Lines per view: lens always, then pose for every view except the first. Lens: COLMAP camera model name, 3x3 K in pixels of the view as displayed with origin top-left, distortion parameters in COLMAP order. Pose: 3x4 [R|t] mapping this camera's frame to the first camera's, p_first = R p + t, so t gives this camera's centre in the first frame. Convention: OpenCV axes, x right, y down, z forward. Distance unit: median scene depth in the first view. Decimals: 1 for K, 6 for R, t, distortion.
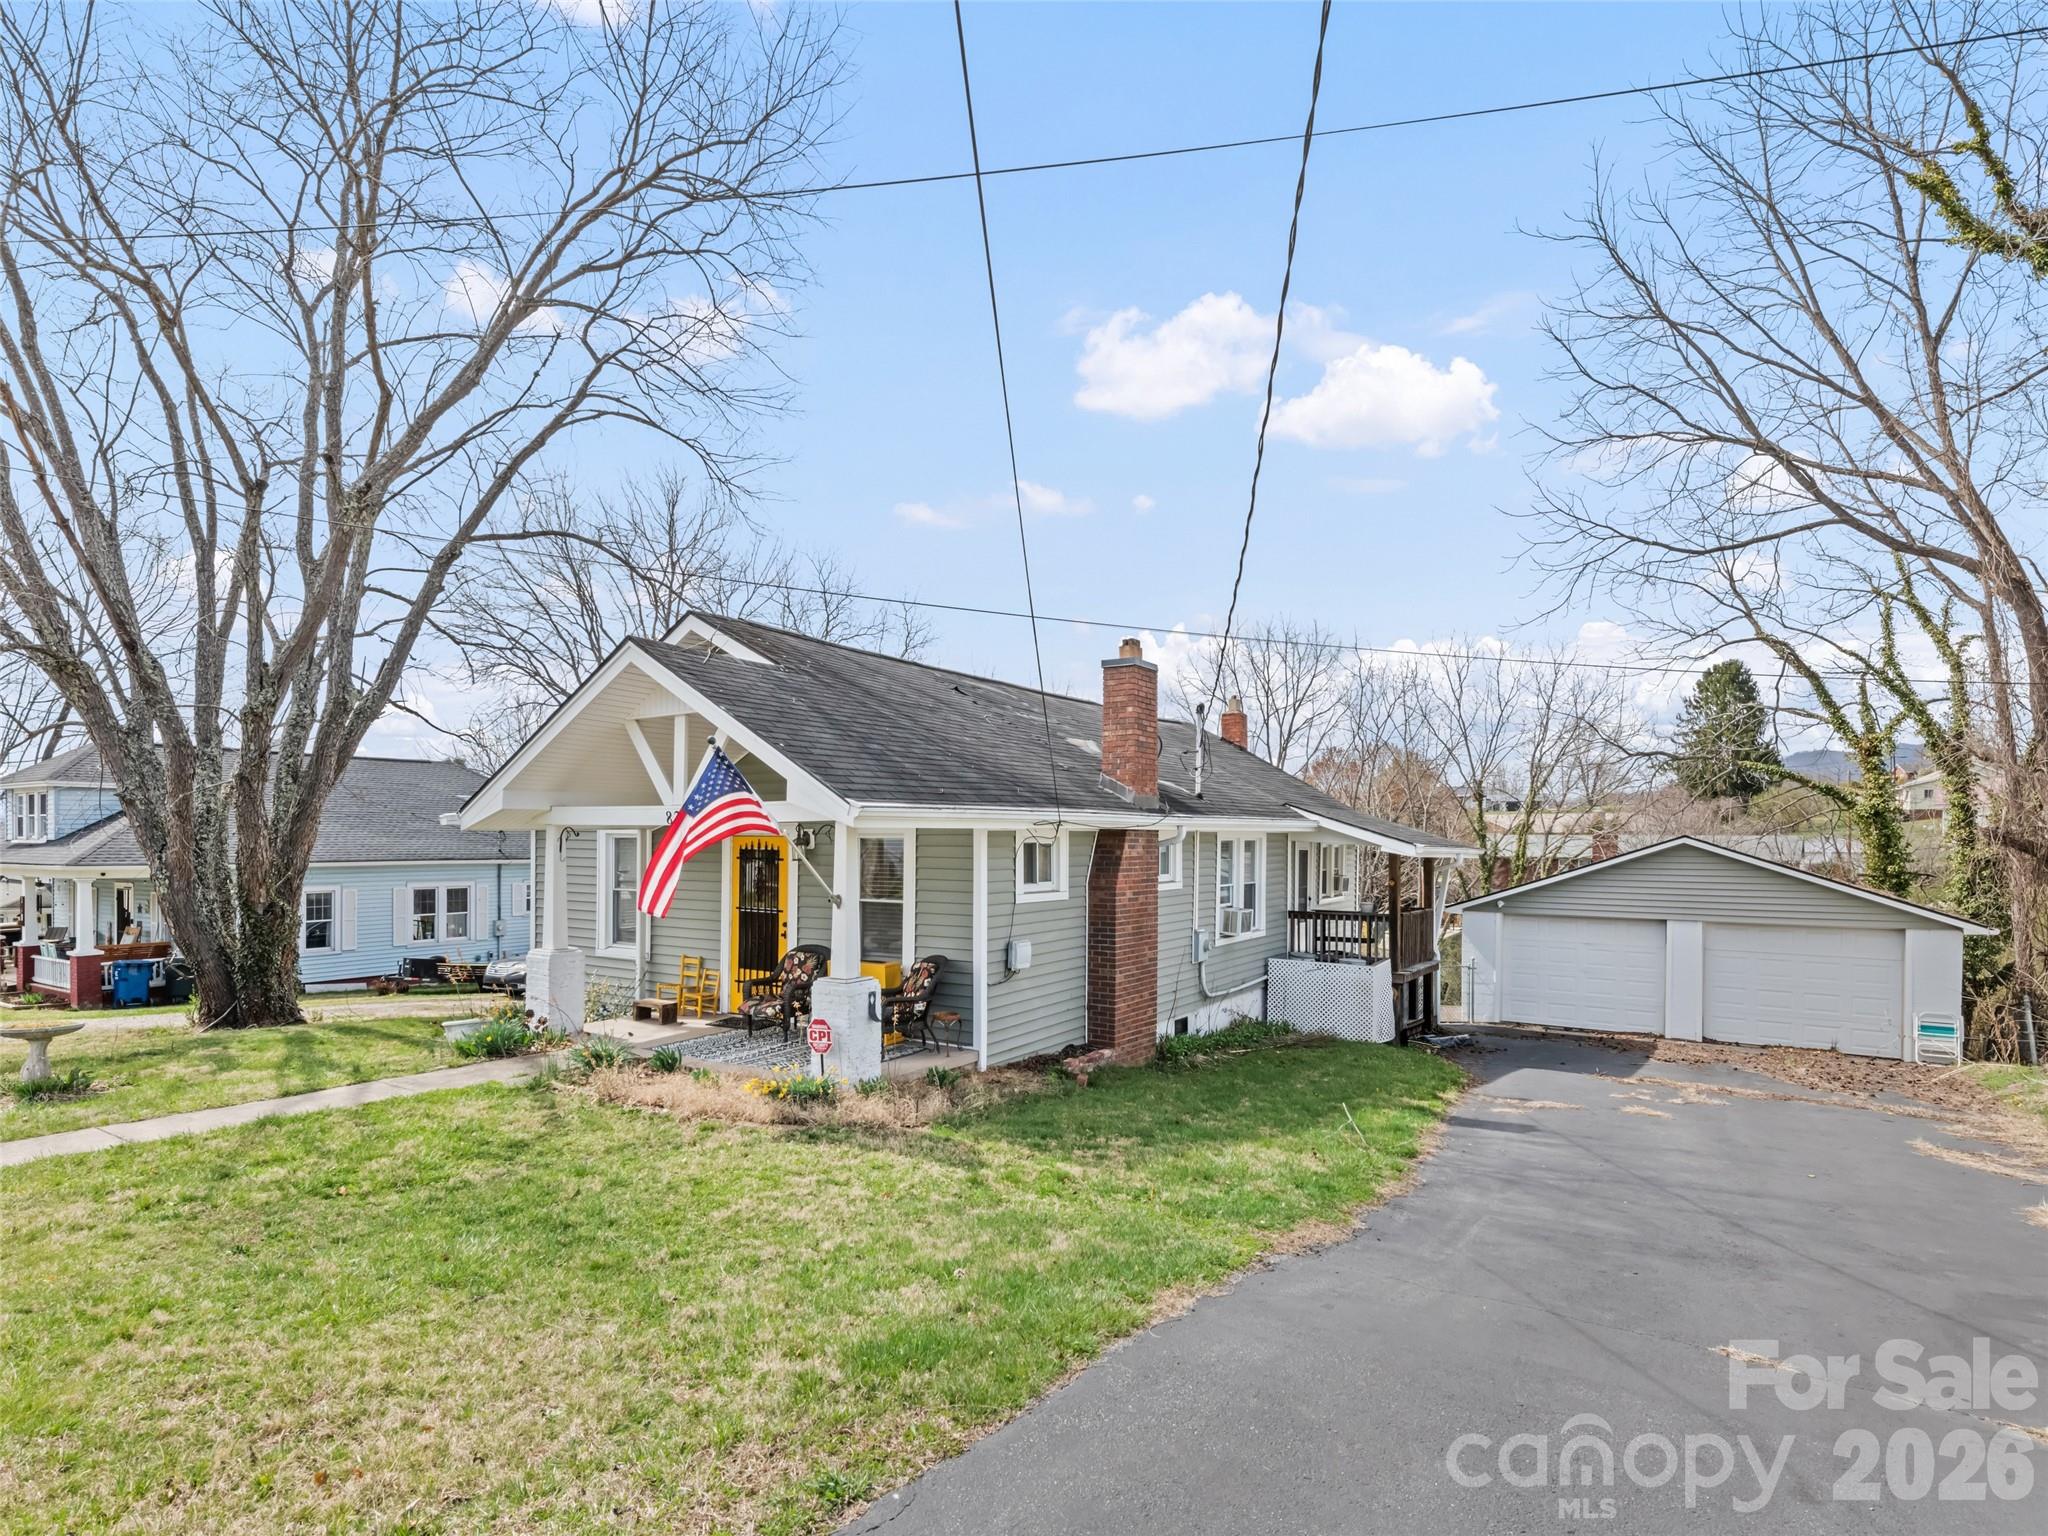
lens RADIAL K [[1013.6, 0, 1092.4], [0, 1013.6, 837.7], [0, 0, 1]] dist [0.013427, -0.001951]
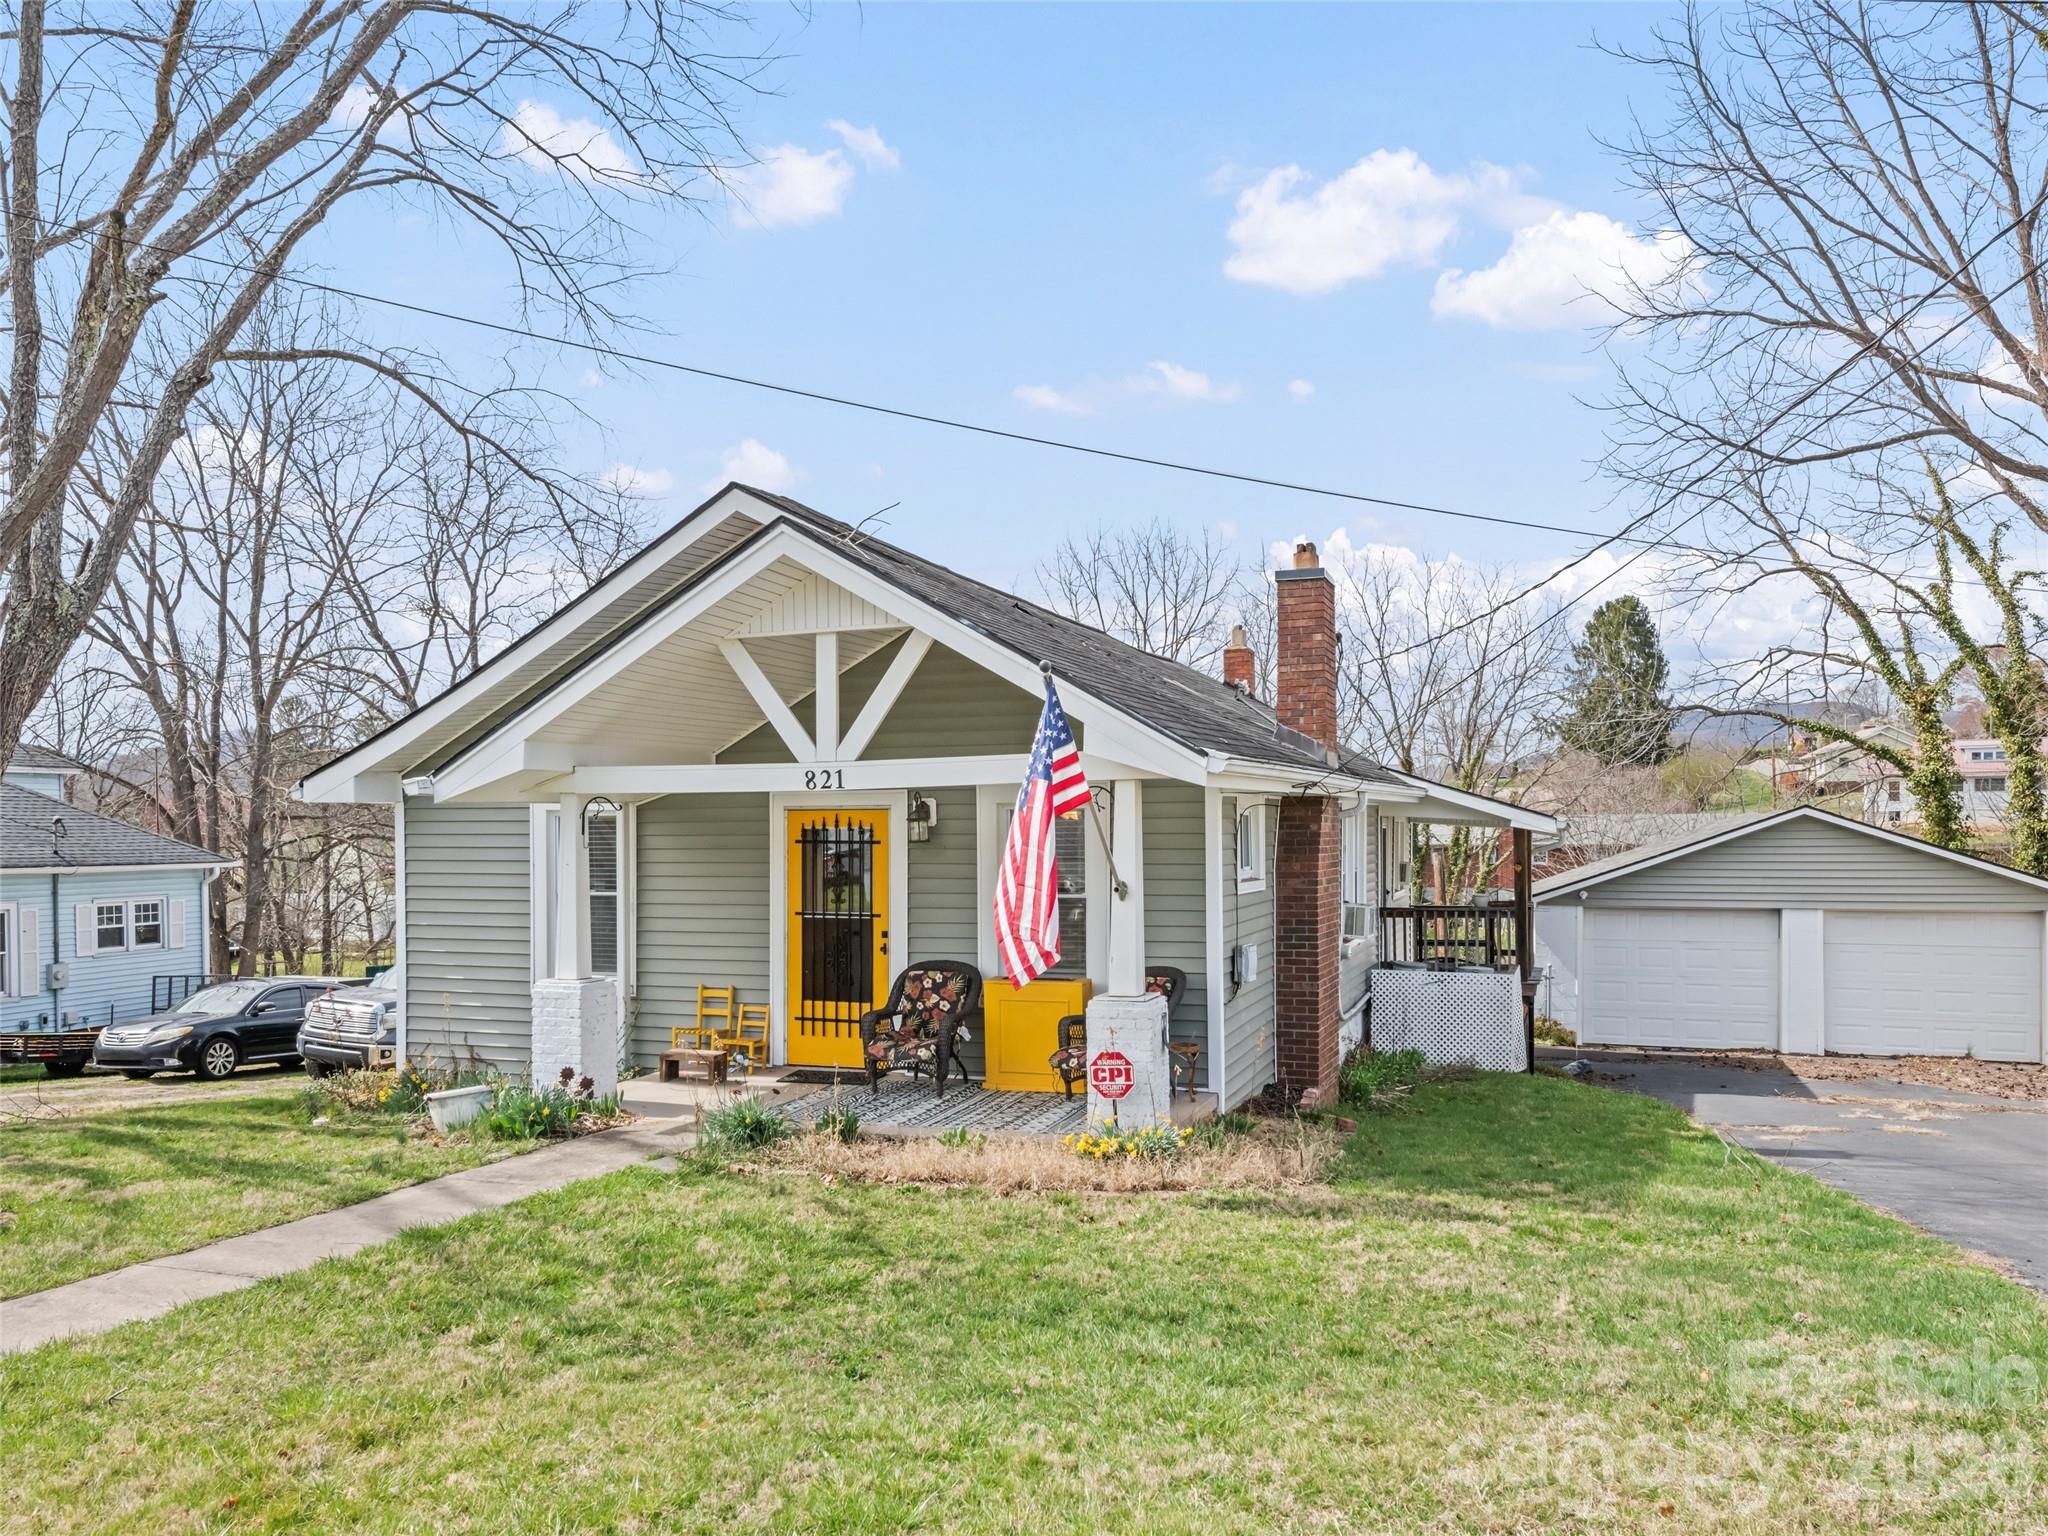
lens RADIAL K [[1436.2, 0, 1026.6], [0, 1436.2, 835.1], [0, 0, 1]] dist [0.007495, 0.004532]
pose [[0.975697, -0.013011, 0.218739, -0.294888], [0.012487, 0.999915, 0.003780, 0.009915], [-0.218769, -0.000956, 0.975776, 0.004694]]
